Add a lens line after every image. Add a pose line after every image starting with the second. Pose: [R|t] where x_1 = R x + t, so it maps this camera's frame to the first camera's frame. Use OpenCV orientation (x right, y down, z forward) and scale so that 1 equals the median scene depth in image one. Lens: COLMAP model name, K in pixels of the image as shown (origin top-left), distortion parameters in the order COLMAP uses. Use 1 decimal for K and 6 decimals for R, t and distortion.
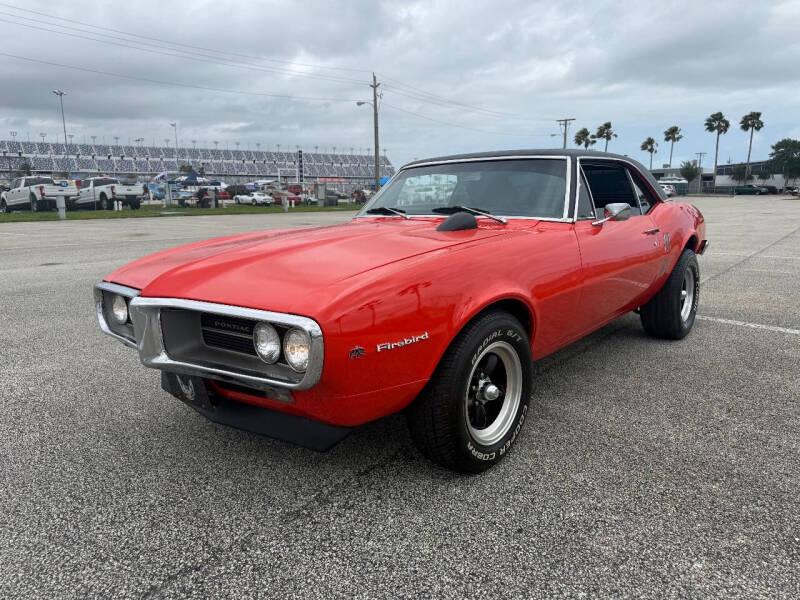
lens RADIAL K [[566.9, 0, 394.9], [0, 566.9, 307.8], [0, 0, 1]] dist [0.058634, -0.072823]
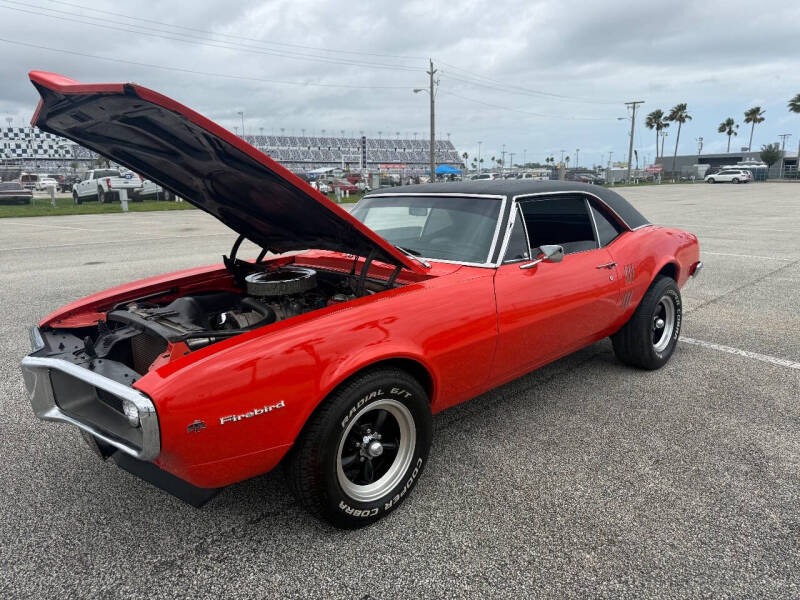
lens RADIAL K [[566.9, 0, 404.1], [0, 566.9, 306.7], [0, 0, 1]] dist [0.058634, -0.072823]
pose [[0.995449, 0.016530, -0.093849, 0.023733], [-0.014293, 0.999599, 0.024462, -0.010011], [0.094216, -0.023009, 0.995286, -0.000288]]
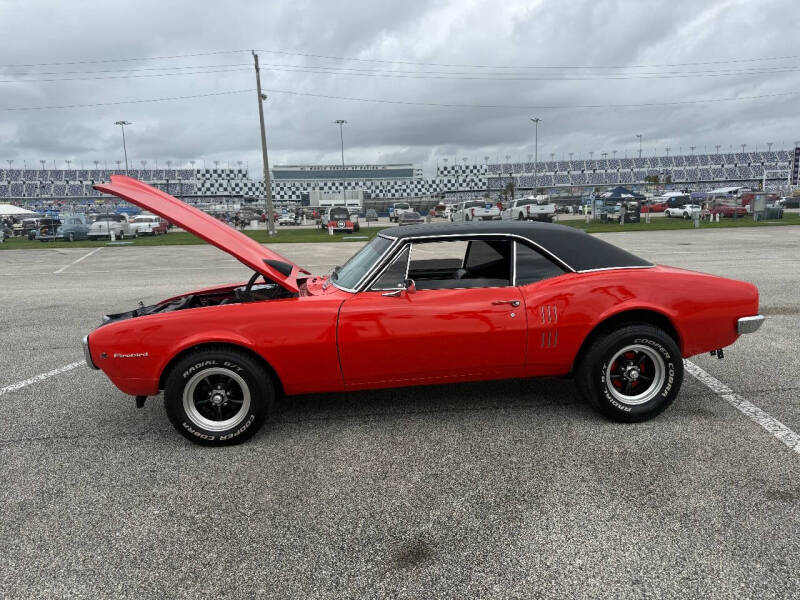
lens RADIAL K [[566.9, 0, 396.9], [0, 566.9, 305.5], [0, 0, 1]] dist [0.058634, -0.072823]
pose [[0.714042, 0.098253, -0.693174, 0.122846], [-0.111594, 0.993417, 0.025857, -0.015997], [0.691152, 0.058891, 0.720306, 0.013600]]
